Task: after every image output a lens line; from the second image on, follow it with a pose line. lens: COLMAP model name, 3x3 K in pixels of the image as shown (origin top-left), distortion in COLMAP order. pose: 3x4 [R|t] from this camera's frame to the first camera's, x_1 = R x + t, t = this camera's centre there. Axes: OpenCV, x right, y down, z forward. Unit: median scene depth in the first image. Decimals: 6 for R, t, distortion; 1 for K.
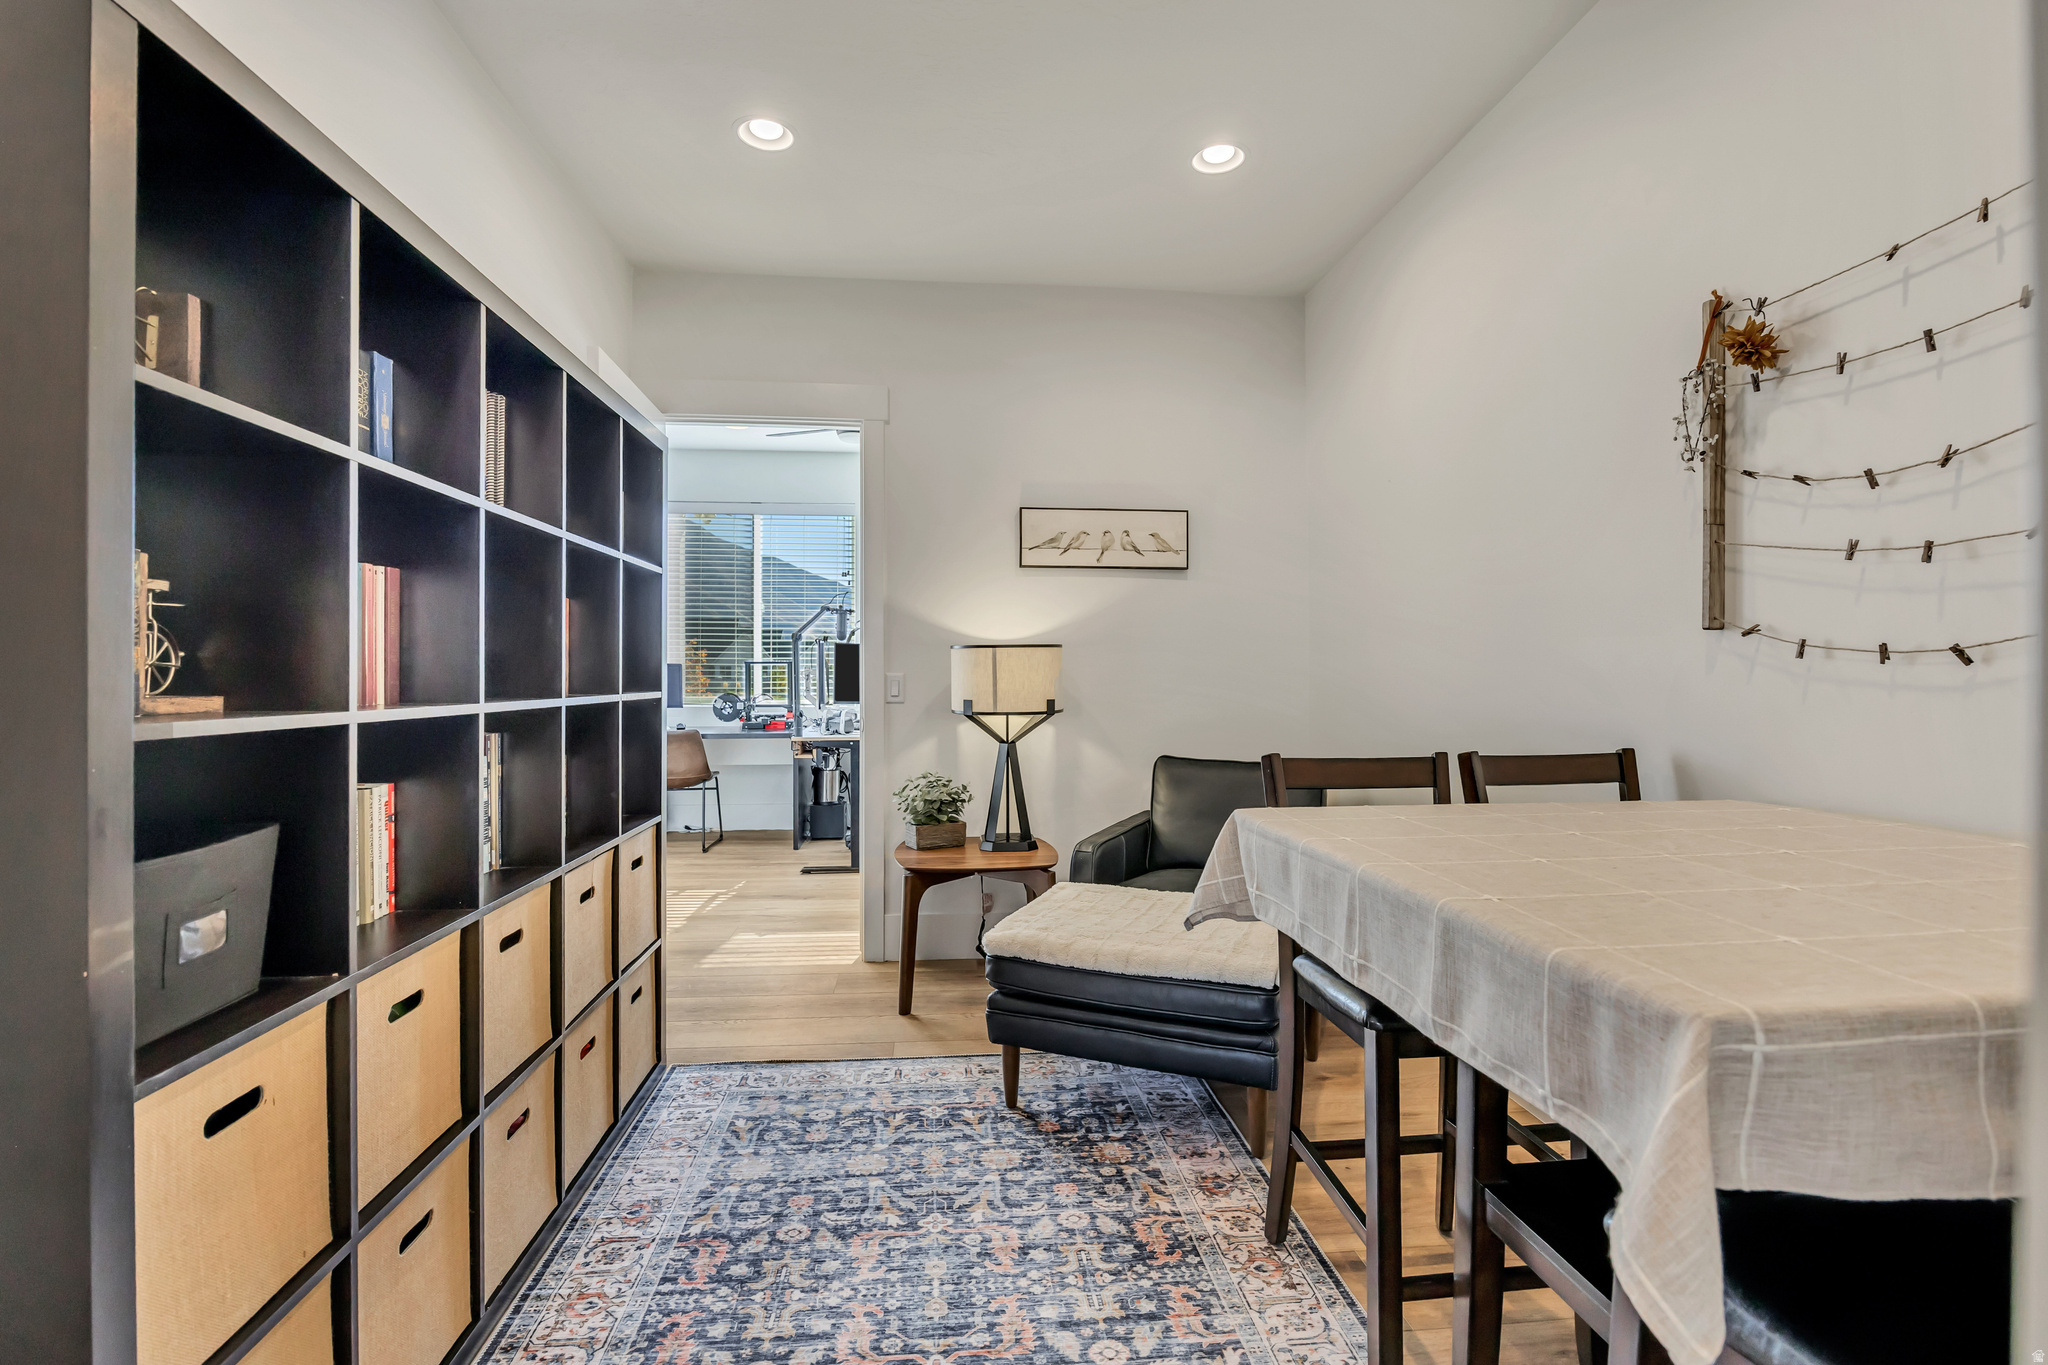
lens RADIAL K [[894.9, 0, 1017.0], [0, 894.9, 674.7], [0, 0, 1]] dist [-0.001954, -0.000068]
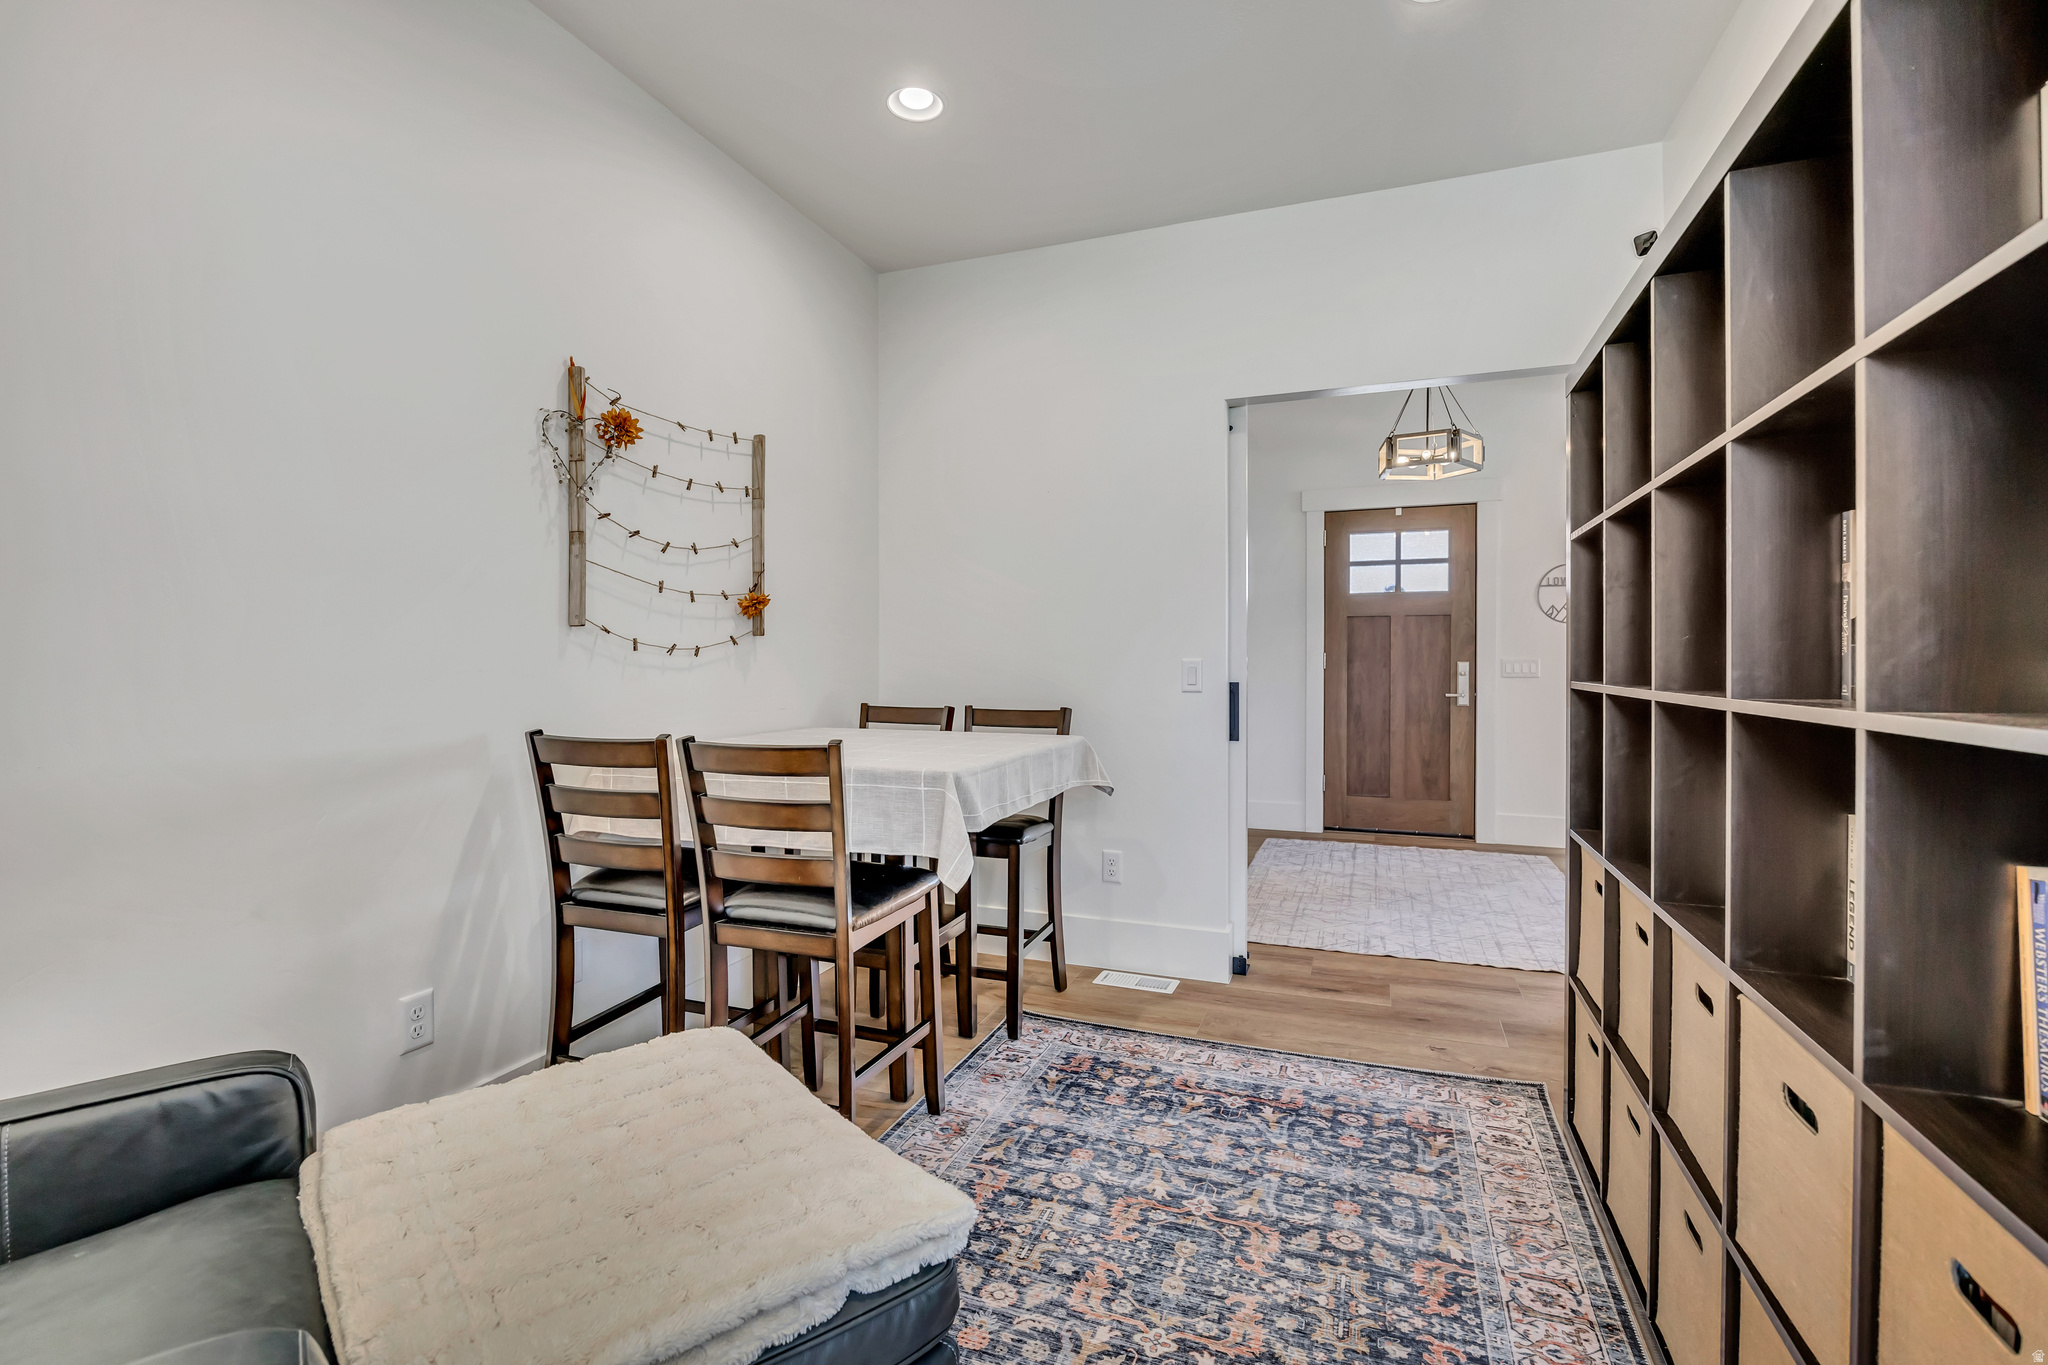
lens RADIAL K [[894.9, 0, 1019.1], [0, 894.9, 683.2], [0, 0, 1]] dist [-0.001954, -0.000068]
pose [[-0.888633, -0.010337, 0.458502, -0.383488], [0.001822, 0.999658, 0.026070, -0.002688], [-0.458615, 0.024002, -0.888311, 1.952353]]
